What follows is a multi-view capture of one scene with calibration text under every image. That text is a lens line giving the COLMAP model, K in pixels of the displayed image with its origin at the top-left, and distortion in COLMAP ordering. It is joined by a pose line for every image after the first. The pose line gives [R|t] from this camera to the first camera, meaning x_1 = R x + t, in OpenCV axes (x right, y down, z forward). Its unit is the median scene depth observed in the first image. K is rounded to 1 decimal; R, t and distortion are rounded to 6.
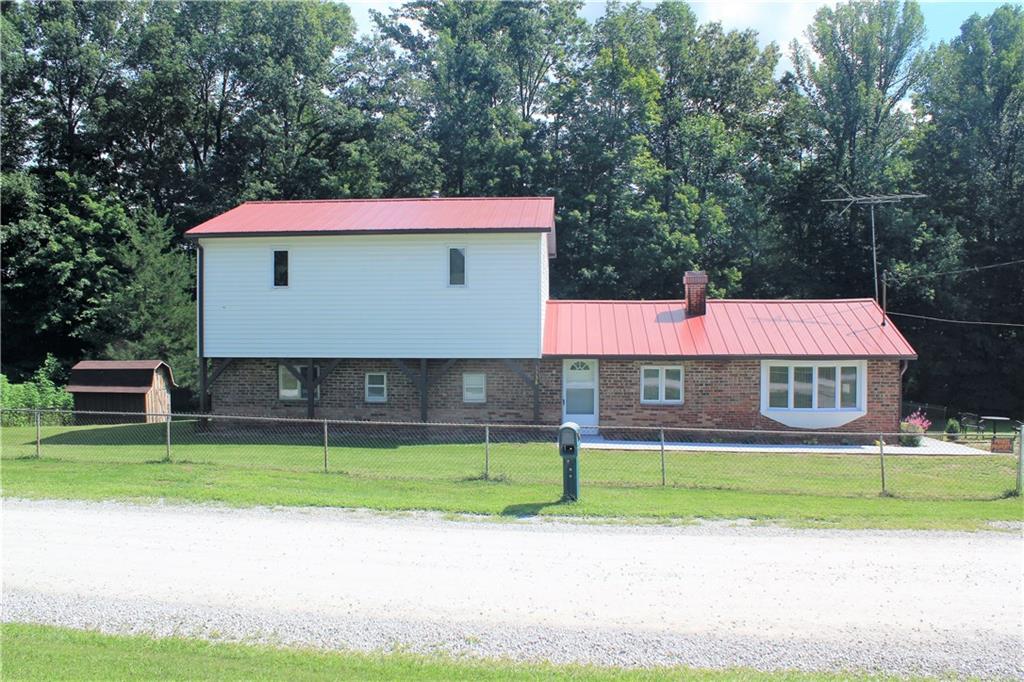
lens RADIAL K [[848.0, 0, 512.0], [0, 848.0, 341.0], [0, 0, 1]] dist [-0.150906, 0.110209]
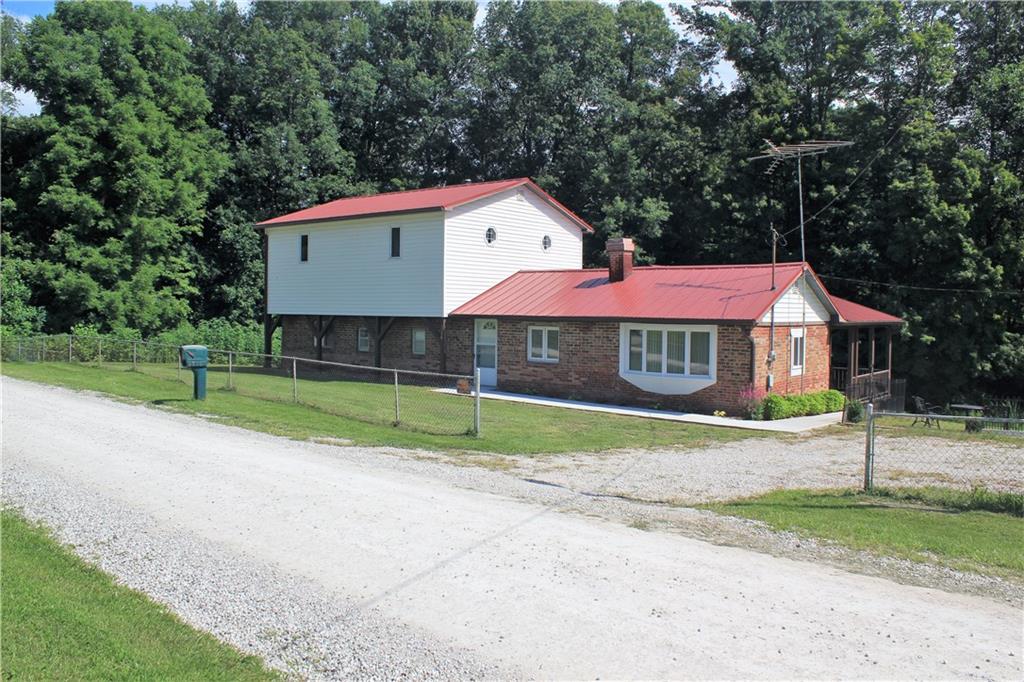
lens RADIAL K [[848.0, 0, 512.0], [0, 848.0, 341.0], [0, 0, 1]] dist [-0.150906, 0.110209]
pose [[0.821018, 0.031387, -0.570039, 0.758234], [-0.025622, 0.999507, 0.018130, 0.028886], [0.570327, -0.000280, 0.821417, 0.080525]]
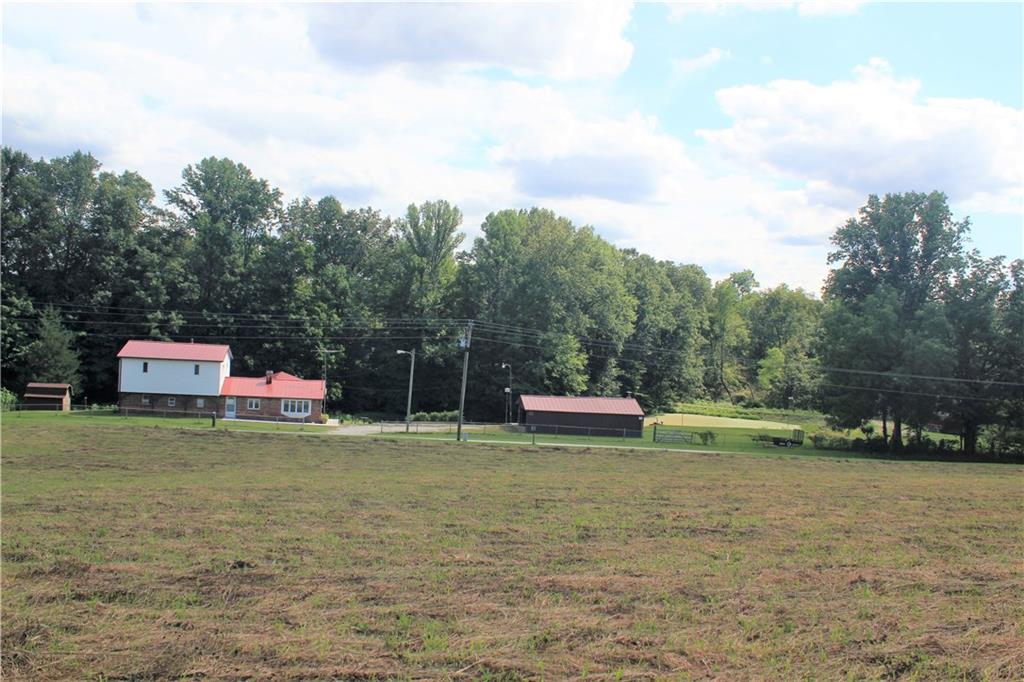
lens RADIAL K [[848.0, 0, 512.0], [0, 848.0, 341.0], [0, 0, 1]] dist [-0.150906, 0.110209]
pose [[0.961040, 0.049239, 0.271987, 0.251444], [-0.047719, 0.998786, -0.012202, -0.225247], [-0.272257, -0.001253, 0.962224, -2.714482]]
